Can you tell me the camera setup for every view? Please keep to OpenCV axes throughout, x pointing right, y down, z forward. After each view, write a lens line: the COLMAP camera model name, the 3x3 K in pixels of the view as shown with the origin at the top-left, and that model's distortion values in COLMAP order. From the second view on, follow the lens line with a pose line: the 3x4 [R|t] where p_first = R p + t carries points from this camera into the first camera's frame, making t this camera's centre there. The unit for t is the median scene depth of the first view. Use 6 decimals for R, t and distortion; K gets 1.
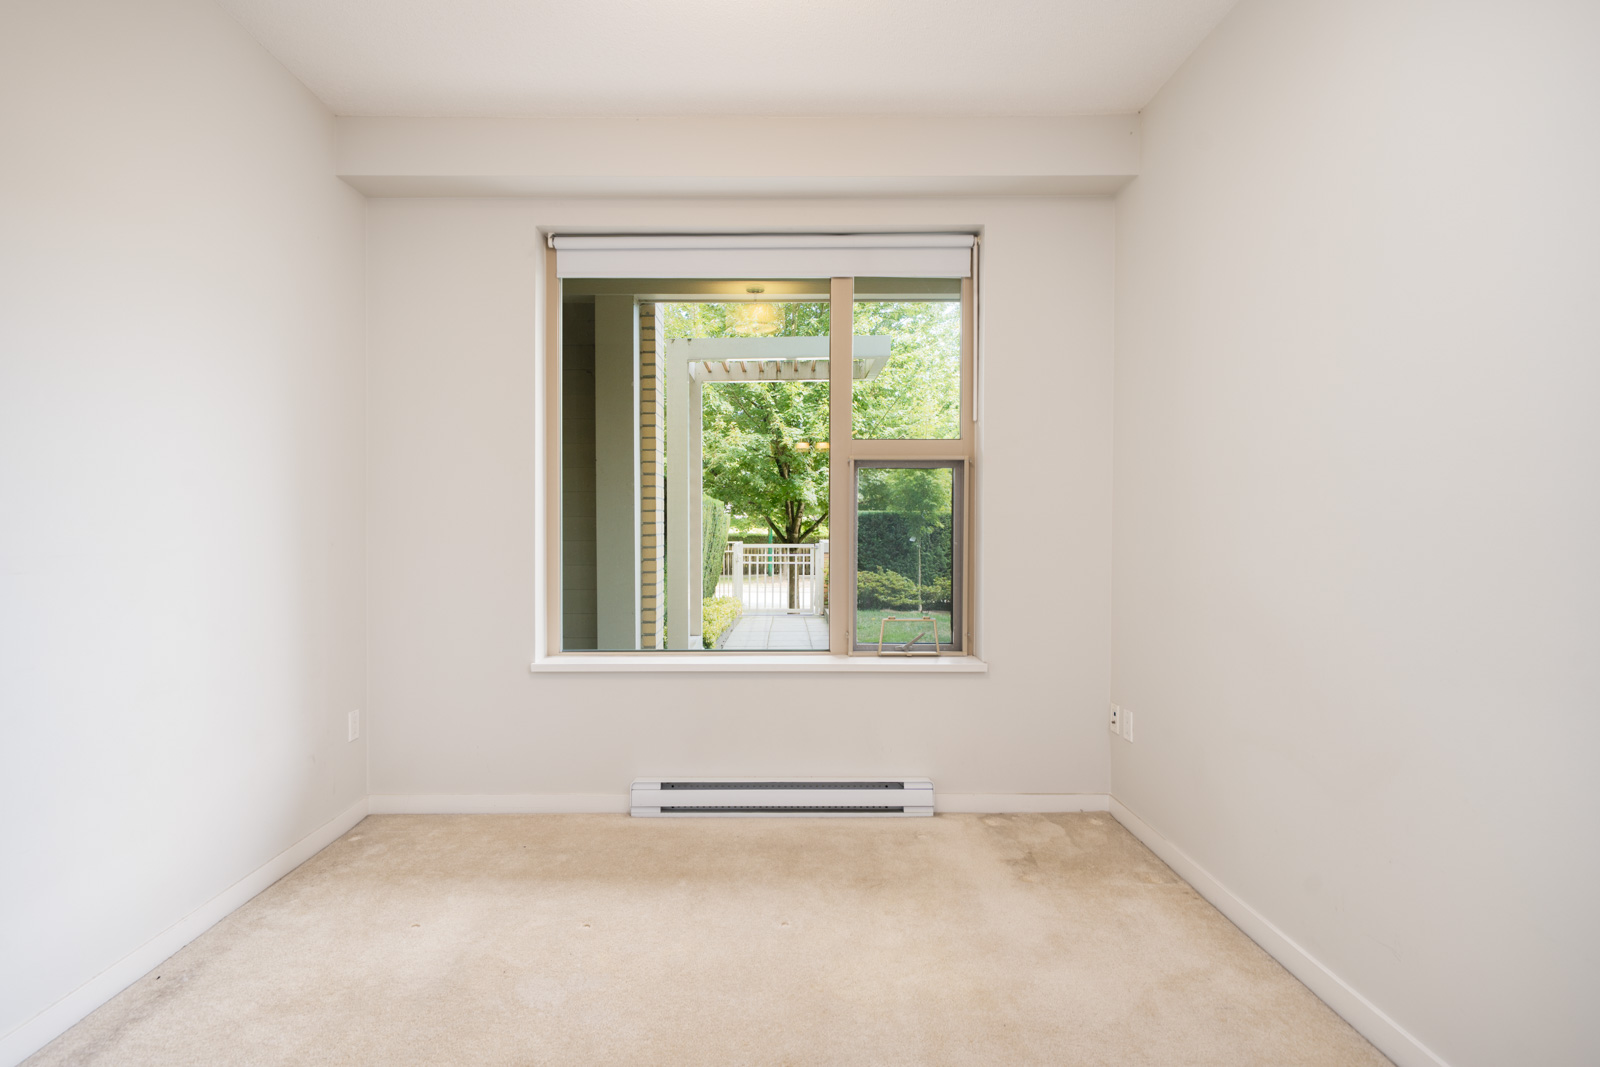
lens RADIAL K [[830.0, 0, 800.0], [0, 830.0, 533.5], [0, 0, 1]] dist [0.001309, 0.002458]
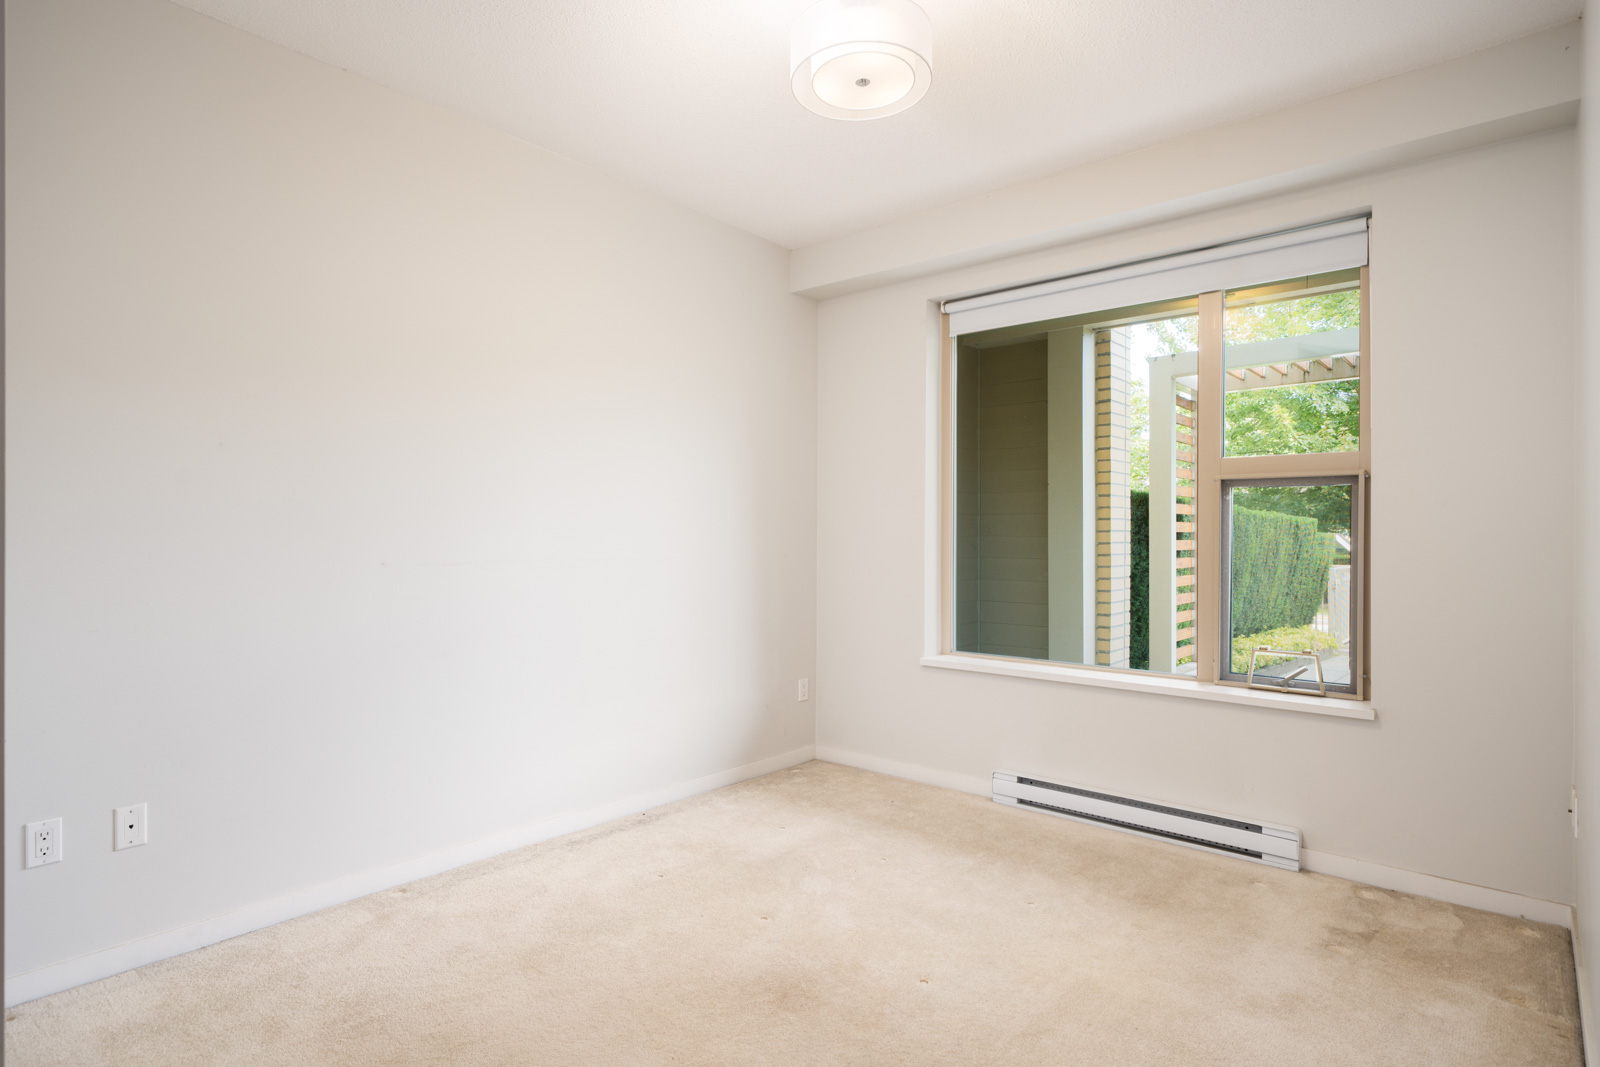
lens RADIAL K [[830.0, 0, 800.0], [0, 830.0, 533.5], [0, 0, 1]] dist [0.001309, 0.002458]
pose [[0.764477, 0.003320, -0.644643, 0.327238], [-0.017414, 0.999728, -0.015502, -0.003079], [0.644416, 0.023077, 0.764327, -0.046539]]
